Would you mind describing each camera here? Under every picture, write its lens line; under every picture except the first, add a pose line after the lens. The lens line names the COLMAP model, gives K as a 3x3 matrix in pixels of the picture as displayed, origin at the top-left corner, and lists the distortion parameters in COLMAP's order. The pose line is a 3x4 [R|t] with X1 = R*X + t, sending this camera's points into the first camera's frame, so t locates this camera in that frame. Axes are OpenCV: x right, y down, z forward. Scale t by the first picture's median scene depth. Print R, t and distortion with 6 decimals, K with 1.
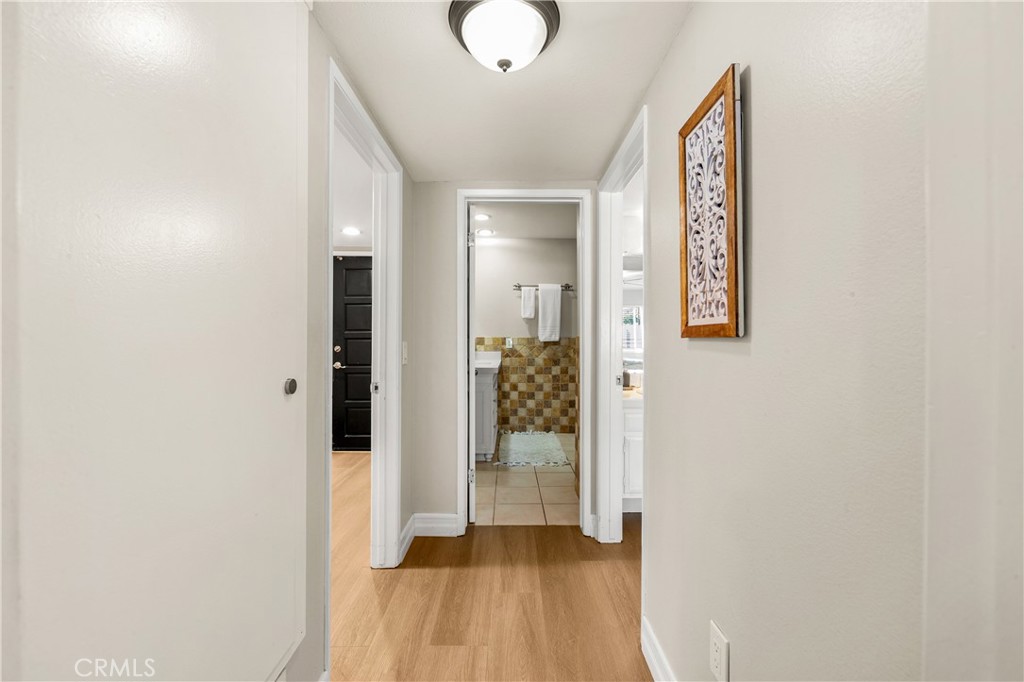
lens RADIAL K [[411.0, 0, 511.3], [0, 411.0, 337.5], [0, 0, 1]] dist [-0.007676, 0.000783]
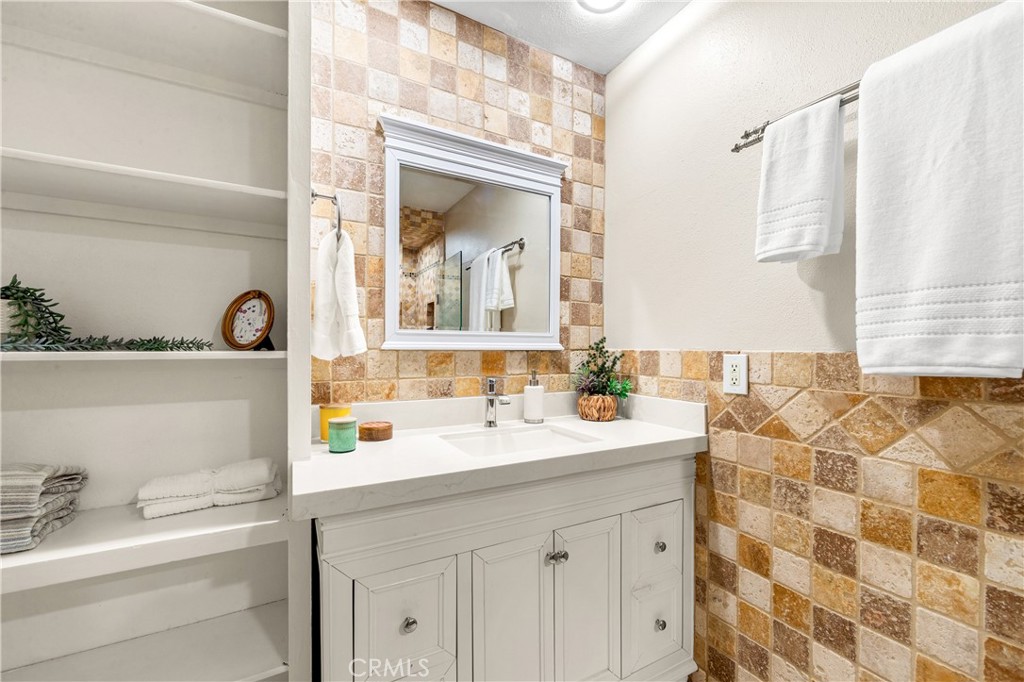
lens RADIAL K [[411.0, 0, 513.7], [0, 411.0, 347.8], [0, 0, 1]] dist [-0.007676, 0.000783]
pose [[0.482765, -0.000329, -0.875750, 0.150403], [-0.008933, 0.999946, -0.005300, 0.000175], [0.875704, 0.010382, 0.482736, 0.756765]]
